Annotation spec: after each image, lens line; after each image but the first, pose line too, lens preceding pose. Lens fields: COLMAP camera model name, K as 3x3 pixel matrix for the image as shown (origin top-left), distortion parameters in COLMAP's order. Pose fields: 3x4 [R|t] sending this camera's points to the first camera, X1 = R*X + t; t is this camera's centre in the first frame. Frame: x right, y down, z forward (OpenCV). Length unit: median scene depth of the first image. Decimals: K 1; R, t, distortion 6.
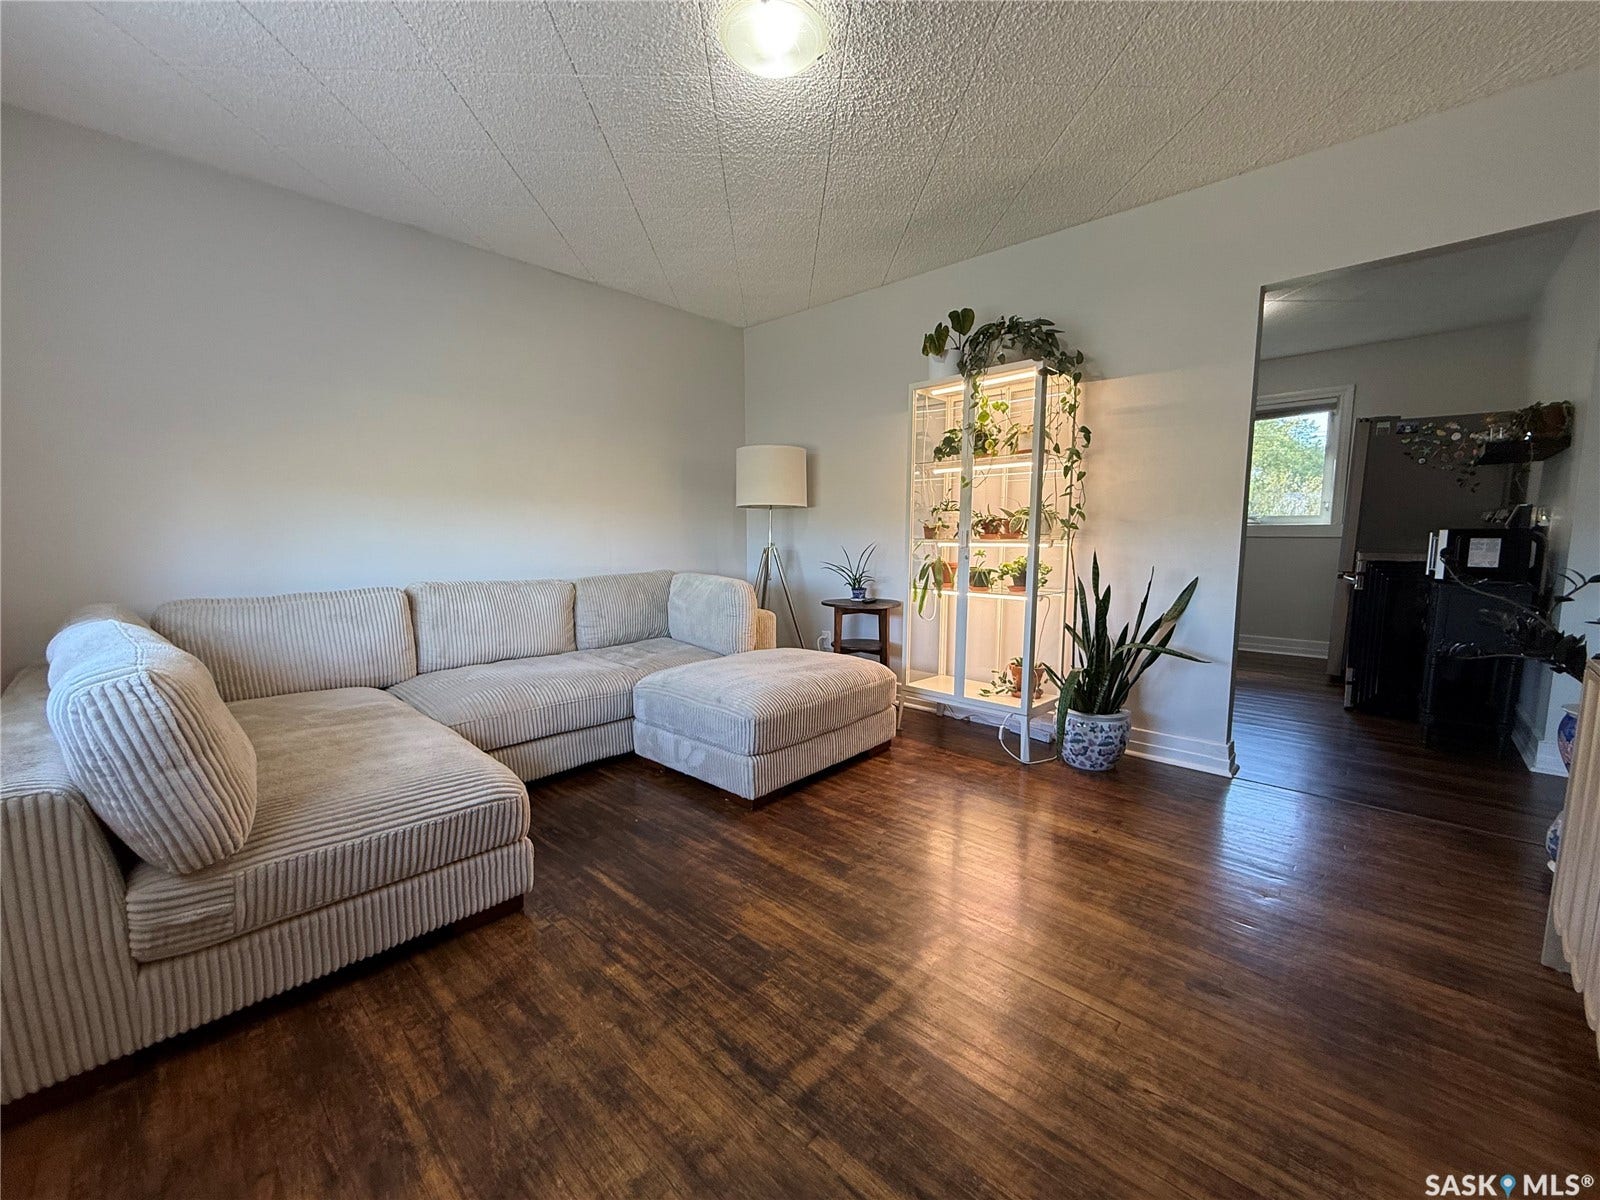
lens RADIAL K [[635.1, 0, 796.6], [0, 635.1, 599.2], [0, 0, 1]] dist [-0.003714, -0.000256]
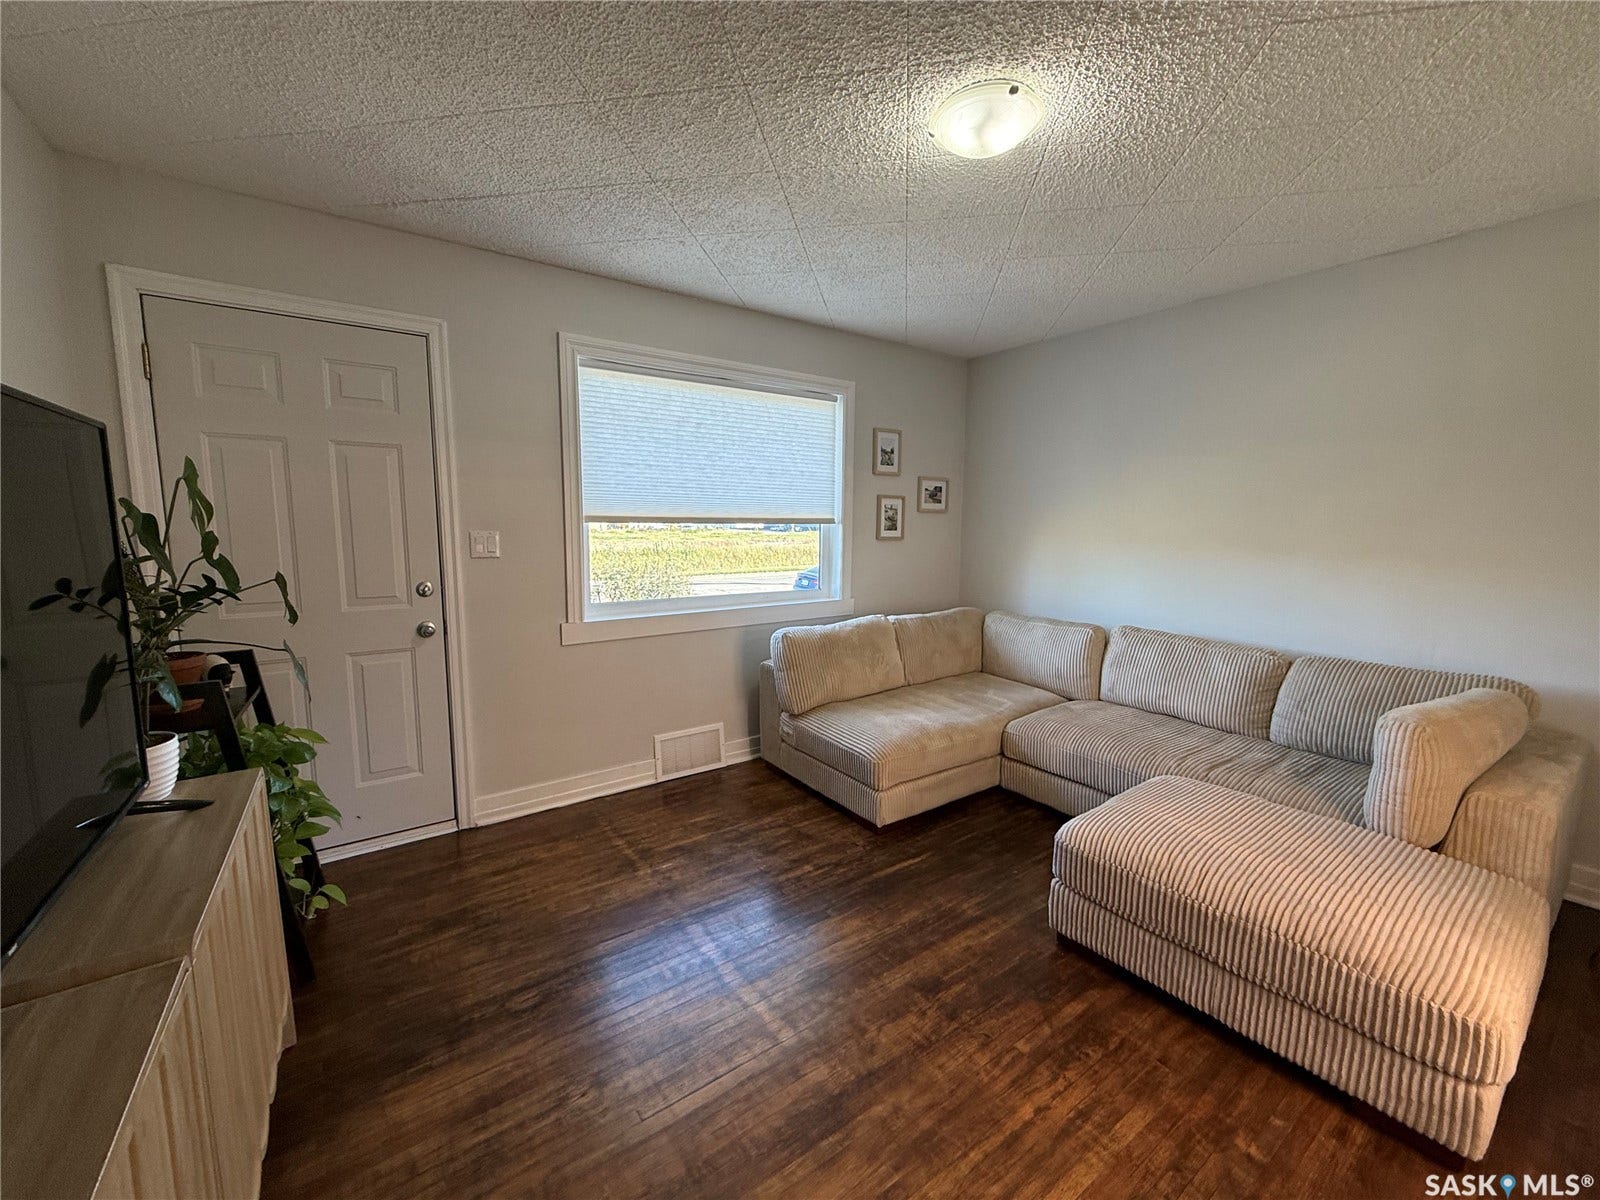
lens RADIAL K [[635.1, 0, 796.6], [0, 635.1, 599.2], [0, 0, 1]] dist [-0.003714, -0.000256]
pose [[-0.196394, 0.119101, -0.973265, 0.797167], [-0.111530, 0.983440, 0.142852, -0.213066], [0.974161, 0.136604, -0.179858, 0.759297]]
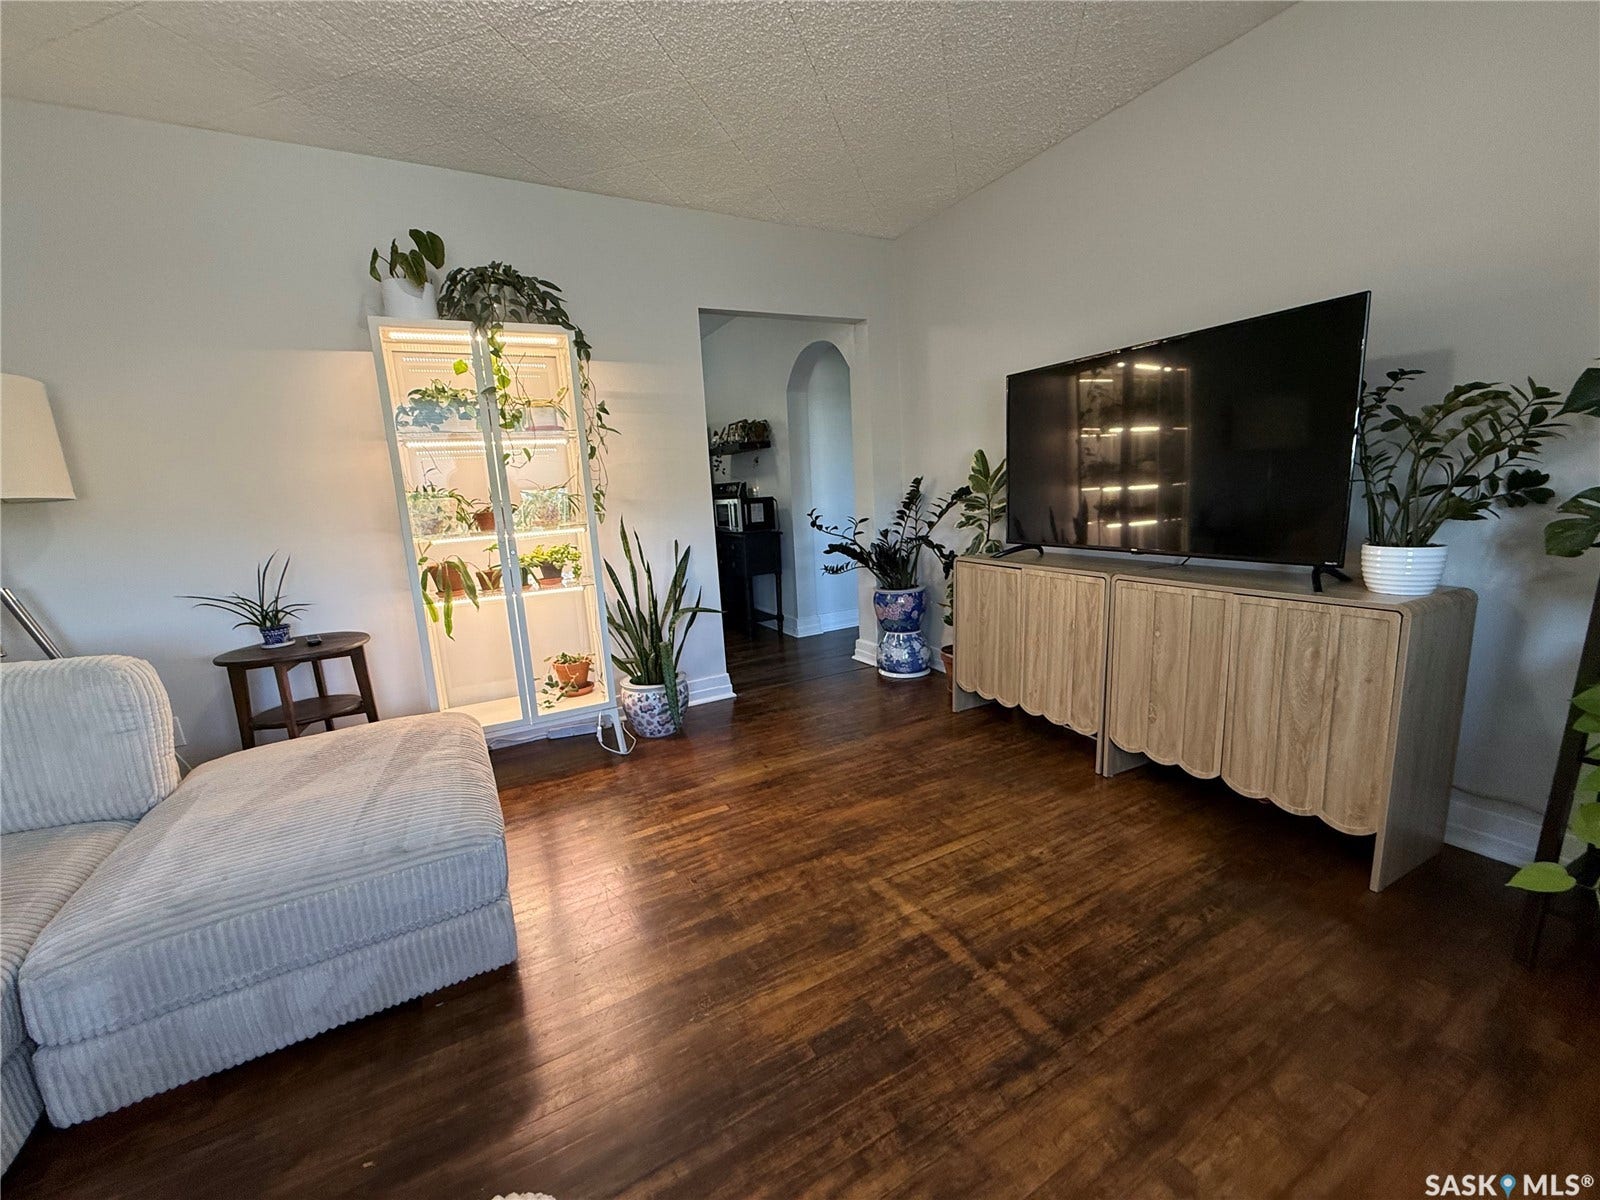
lens RADIAL K [[635.1, 0, 796.6], [0, 635.1, 599.2], [0, 0, 1]] dist [-0.003714, -0.000256]
pose [[0.316500, -0.178955, 0.931559, -0.507976], [0.154386, 0.978668, 0.135551, -0.078284], [-0.935945, 0.100918, 0.337376, 0.490385]]
